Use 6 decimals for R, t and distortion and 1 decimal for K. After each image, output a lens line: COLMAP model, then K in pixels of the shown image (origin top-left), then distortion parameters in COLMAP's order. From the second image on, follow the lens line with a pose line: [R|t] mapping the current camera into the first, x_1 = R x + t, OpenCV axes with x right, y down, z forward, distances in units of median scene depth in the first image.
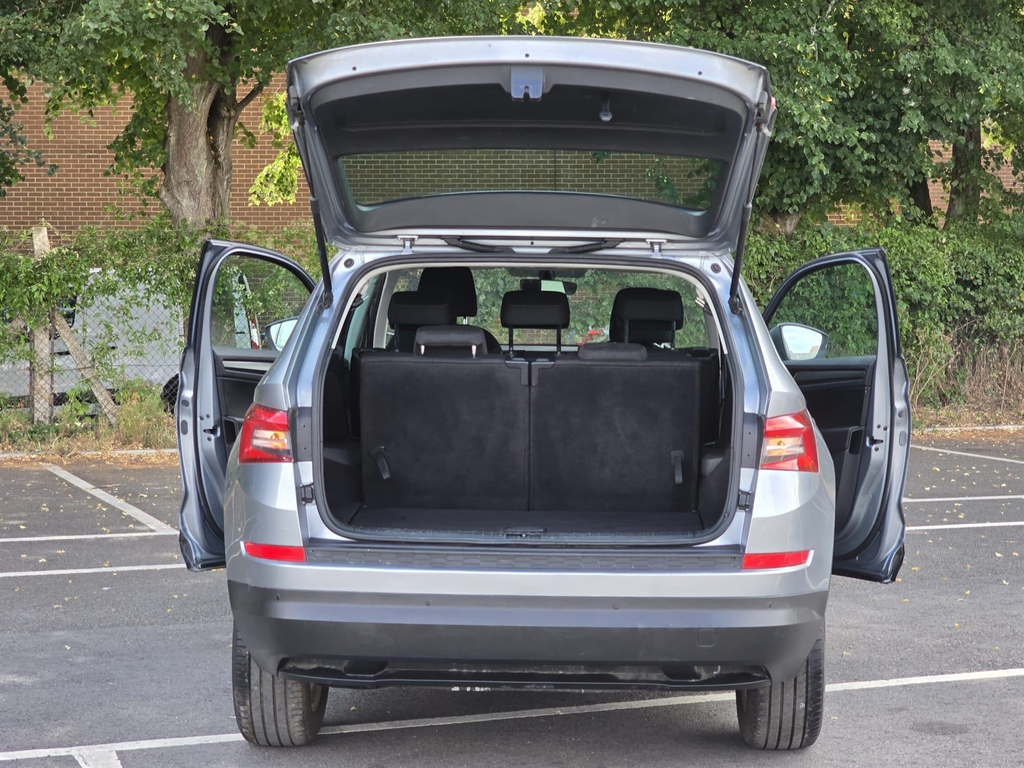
lens RADIAL K [[7031.0, 0, 538.9], [0, 7031.0, 275.3], [0, 0, 1]] dist [1.157062, 0.000000]
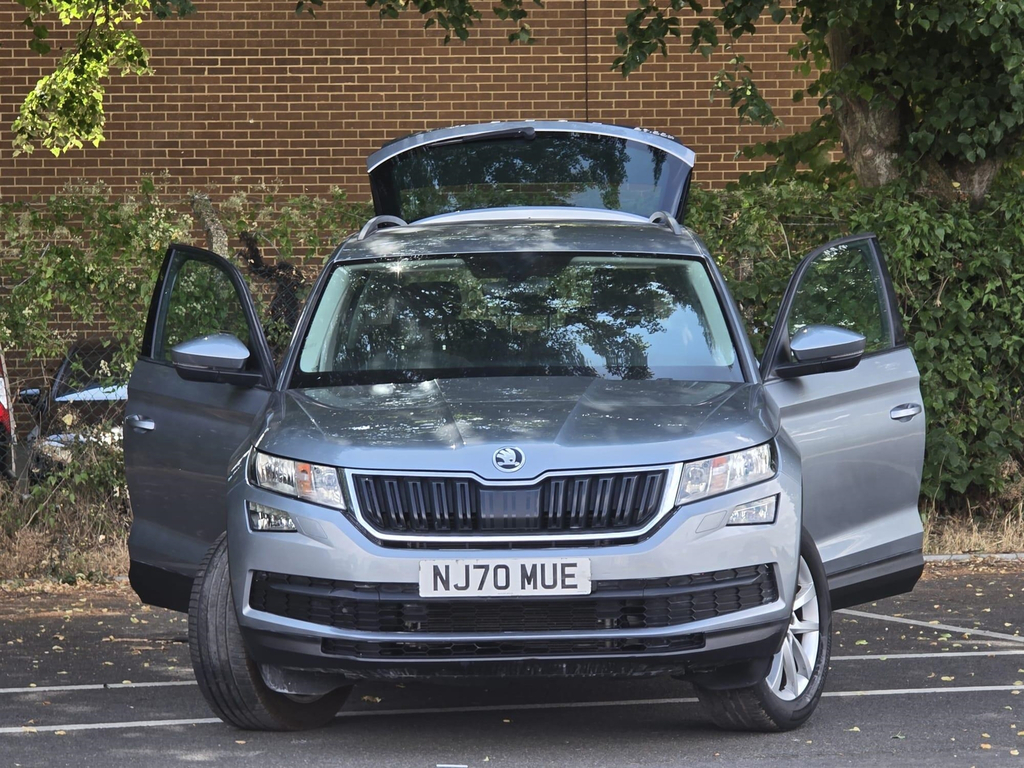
lens RADIAL K [[7031.0, 0, 511.5], [0, 7031.0, 389.0], [0, 0, 1]] dist [1.157062, 0.000000]
pose [[0.999418, -0.008750, 0.032968, -0.019056], [0.008212, 0.999831, 0.016437, -0.000428], [-0.033106, -0.016157, 0.999321, 0.448951]]
